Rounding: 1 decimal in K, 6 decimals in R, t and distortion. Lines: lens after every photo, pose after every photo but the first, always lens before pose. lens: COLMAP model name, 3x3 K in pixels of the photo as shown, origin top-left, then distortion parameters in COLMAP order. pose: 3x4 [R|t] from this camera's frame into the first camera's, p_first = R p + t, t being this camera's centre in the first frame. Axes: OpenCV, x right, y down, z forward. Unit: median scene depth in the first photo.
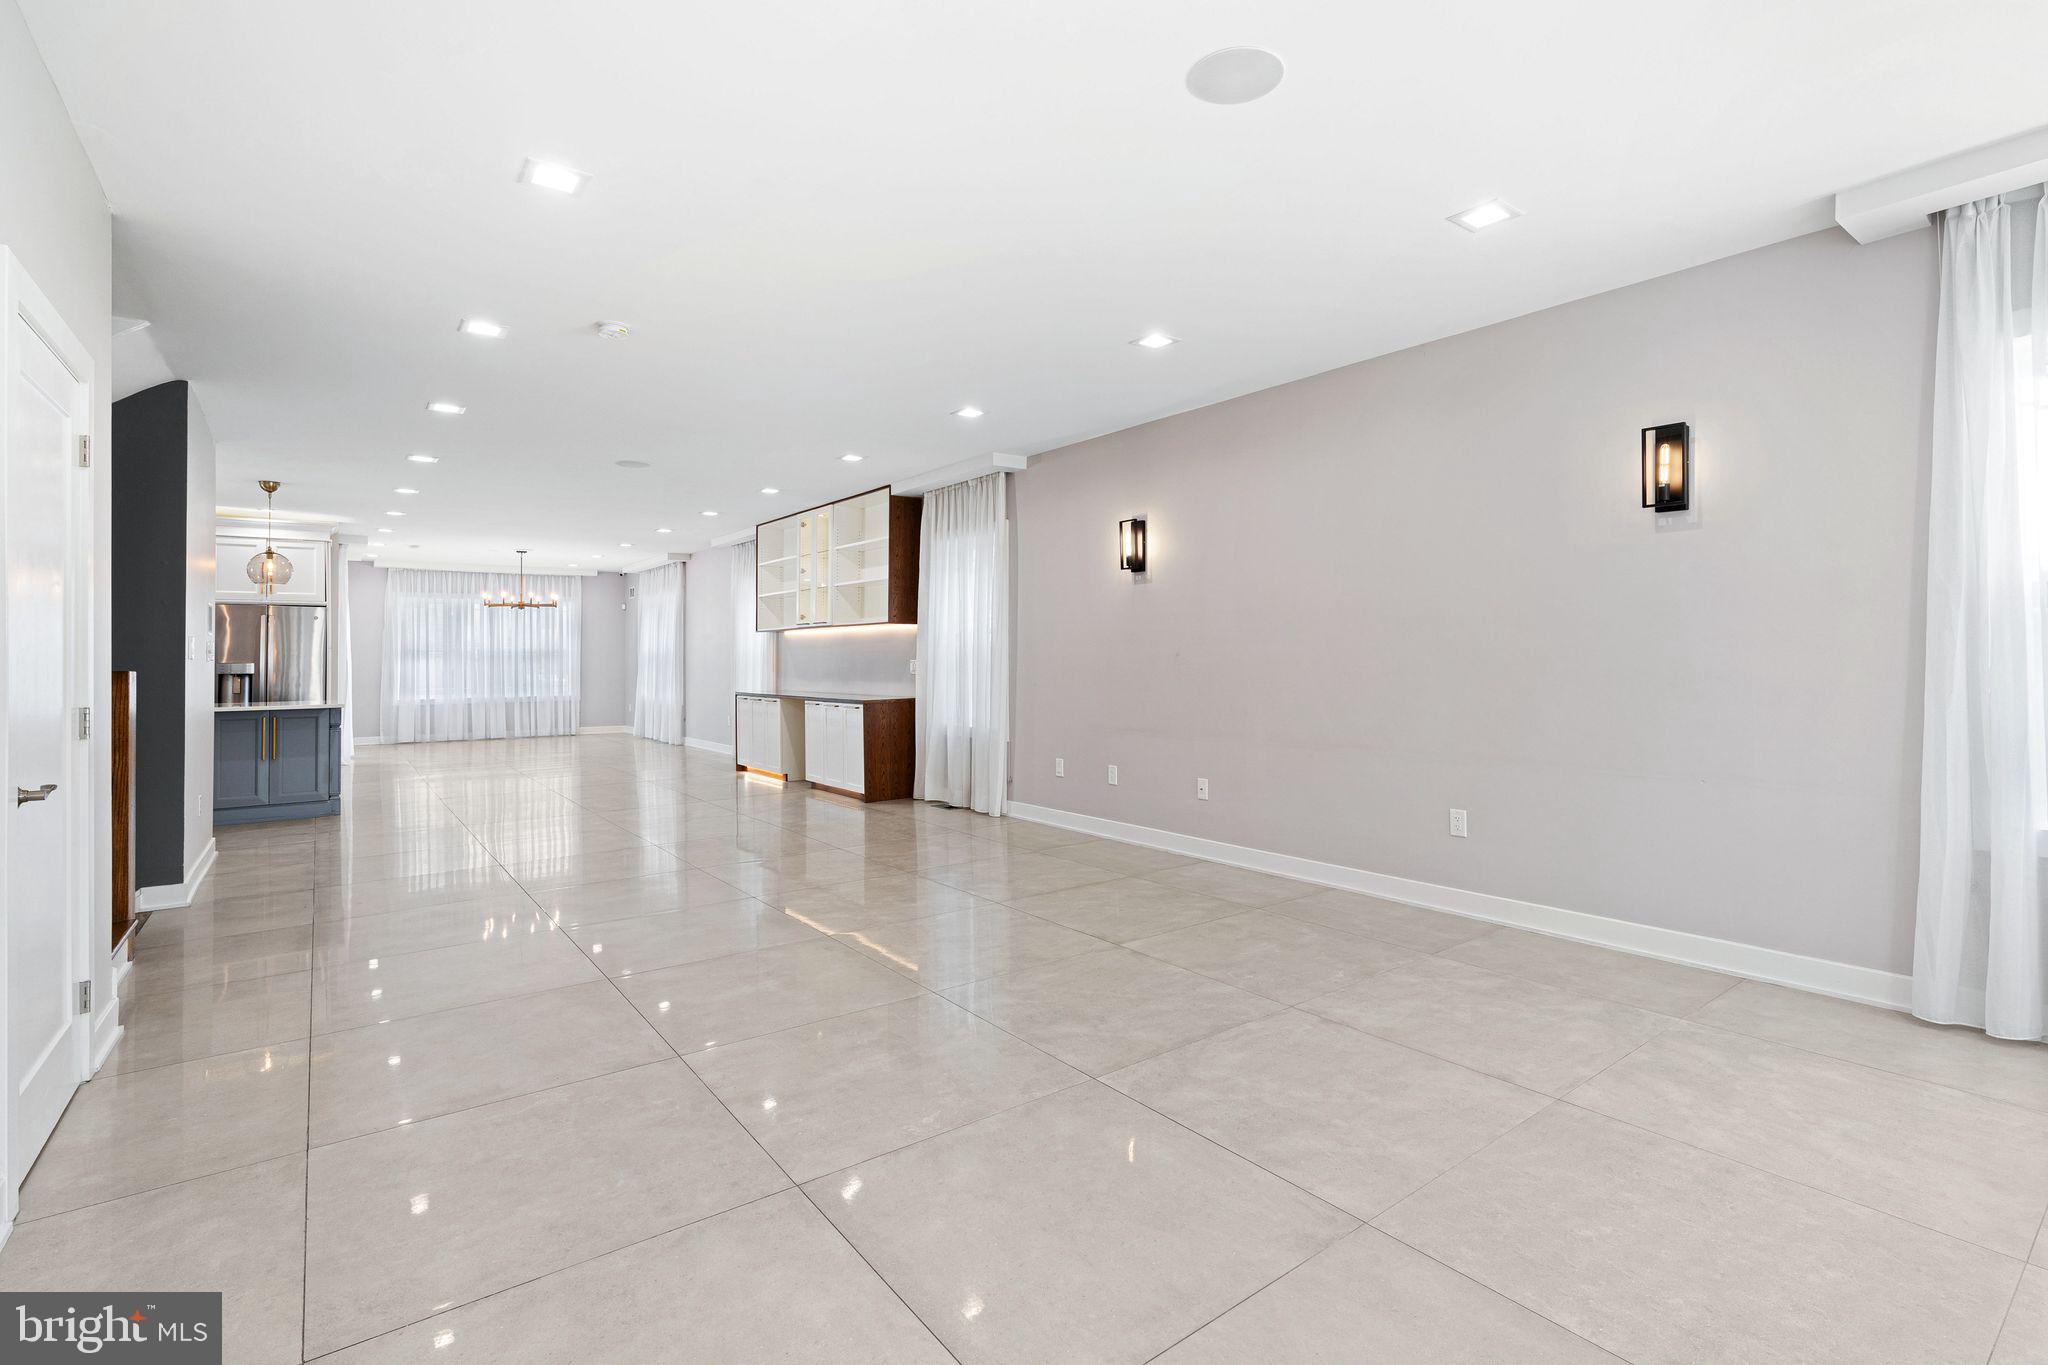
lens RADIAL K [[924.2, 0, 993.4], [0, 924.2, 675.4], [0, 0, 1]] dist [-0.001175, -0.000117]
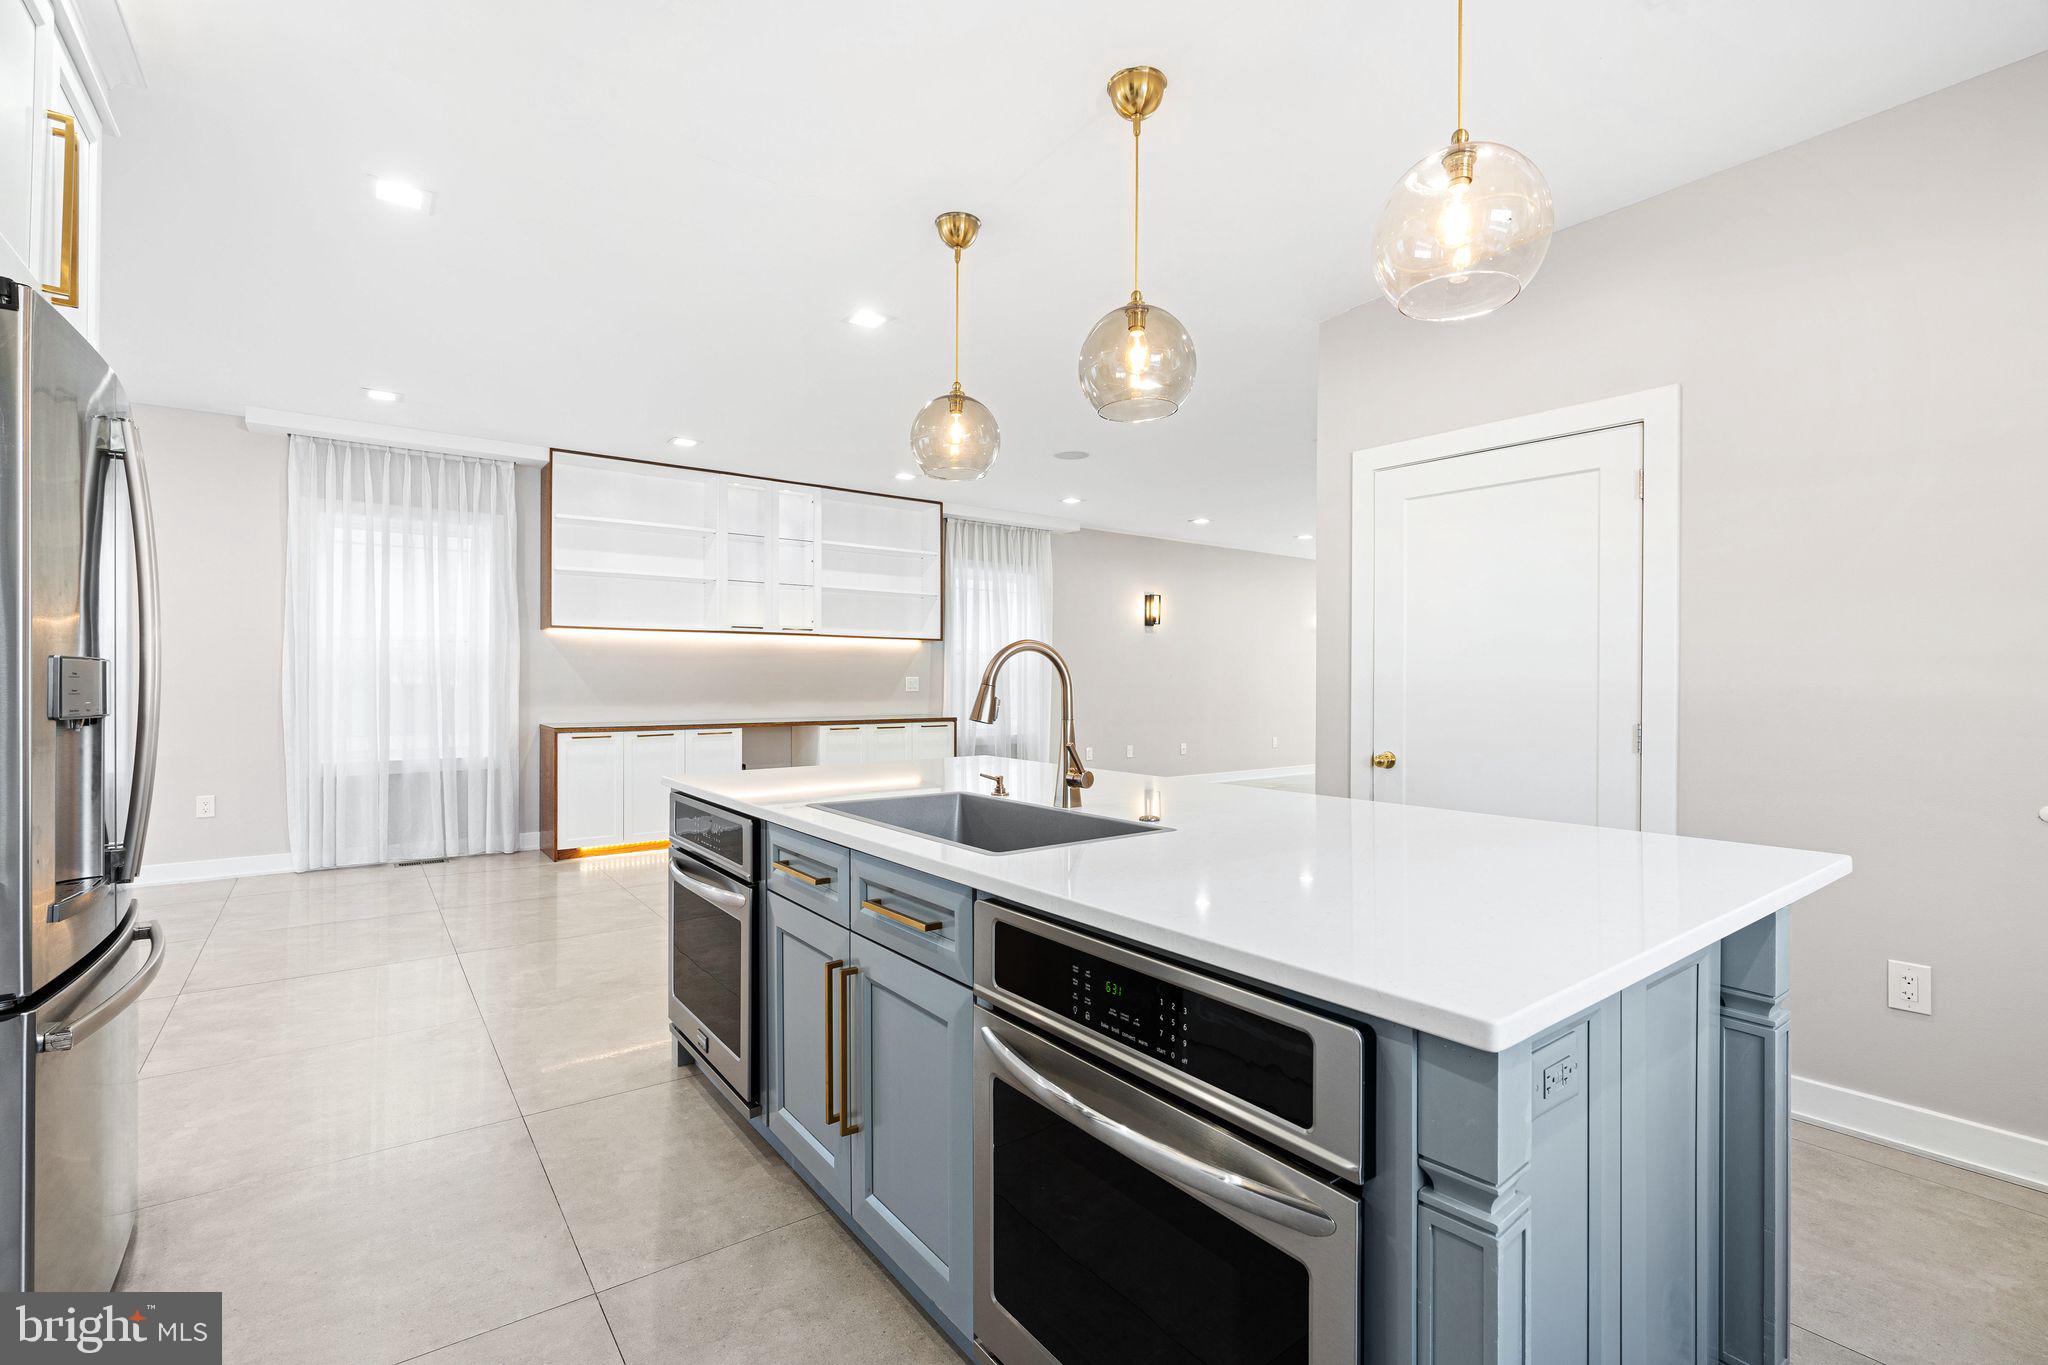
lens RADIAL K [[924.2, 0, 993.4], [0, 924.2, 675.4], [0, 0, 1]] dist [-0.001175, -0.000117]
pose [[0.022206, 0.009002, 0.999713, -1.182526], [0.011068, 0.999896, -0.009249, -0.008776], [-0.999692, 0.011270, 0.022104, 0.975624]]
